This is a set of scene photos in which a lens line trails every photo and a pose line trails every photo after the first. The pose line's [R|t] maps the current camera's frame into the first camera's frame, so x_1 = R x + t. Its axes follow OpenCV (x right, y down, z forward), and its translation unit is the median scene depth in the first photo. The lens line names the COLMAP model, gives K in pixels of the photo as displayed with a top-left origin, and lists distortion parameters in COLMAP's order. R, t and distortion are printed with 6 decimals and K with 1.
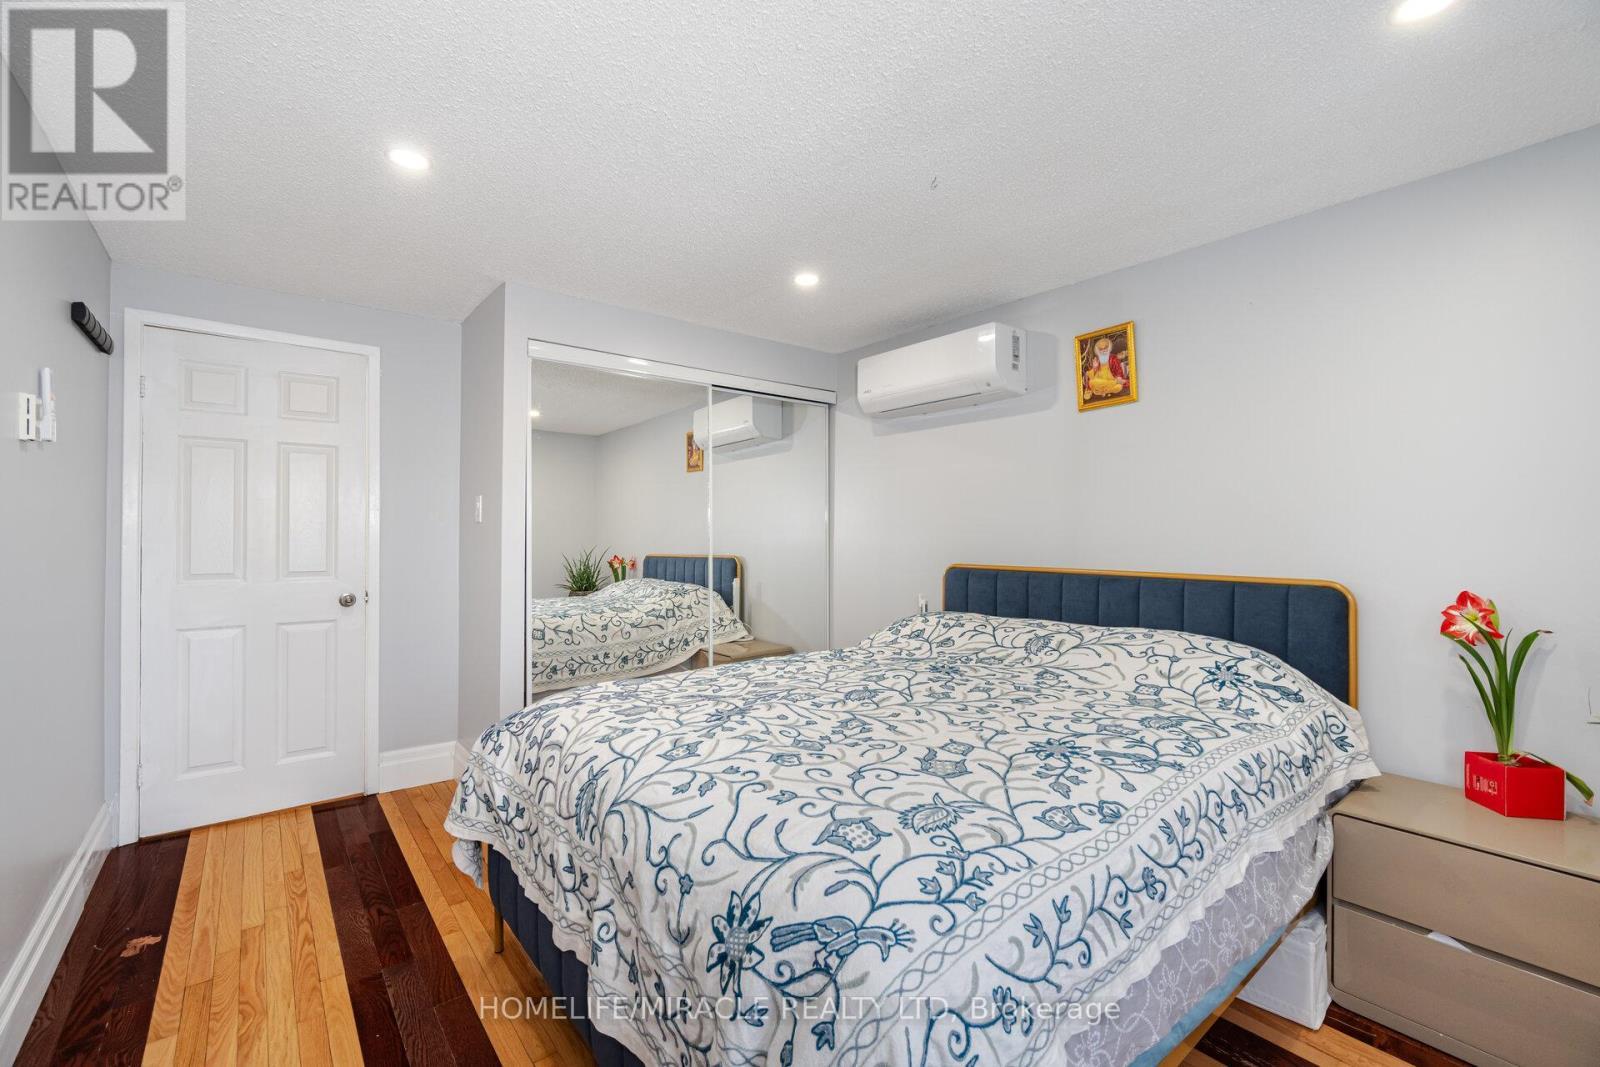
lens RADIAL K [[672.3, 0, 787.3], [0, 672.3, 524.6], [0, 0, 1]] dist [-0.003472, -0.000711]
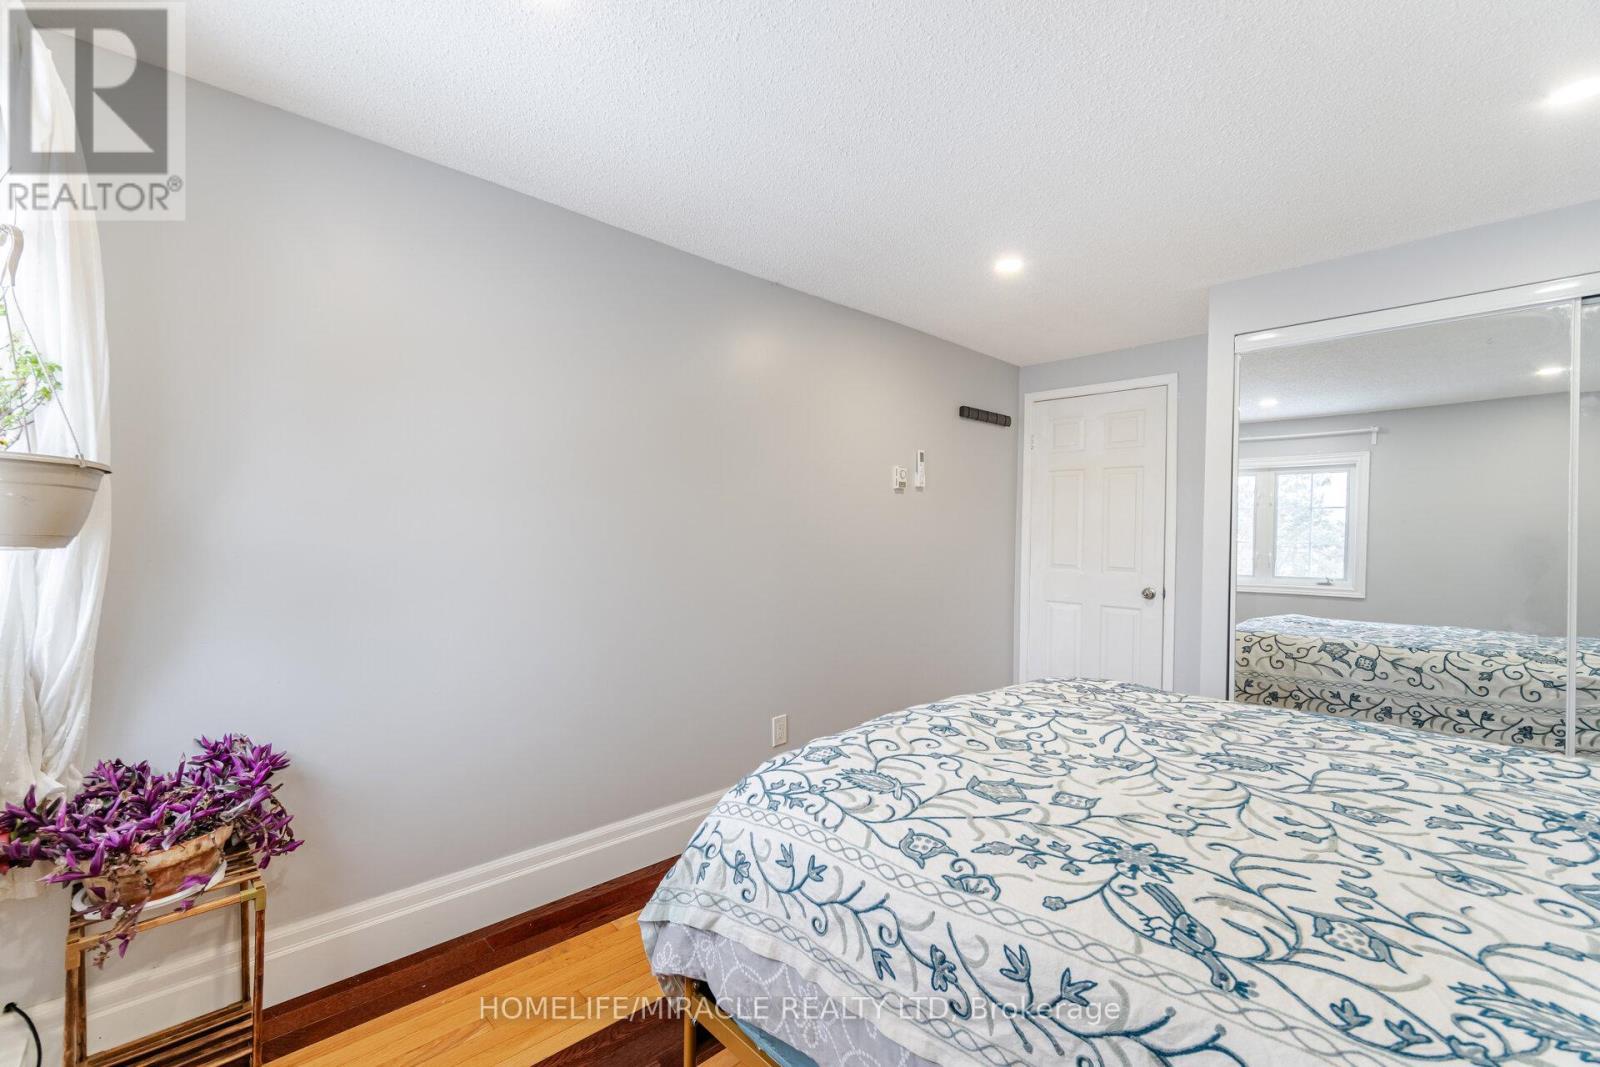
lens RADIAL K [[672.3, 0, 787.3], [0, 672.3, 524.6], [0, 0, 1]] dist [-0.003472, -0.000711]
pose [[0.072553, -0.008194, -0.997331, 1.096129], [-0.002961, 0.999960, -0.008431, 0.004094], [0.997360, 0.003565, 0.072526, 0.620150]]
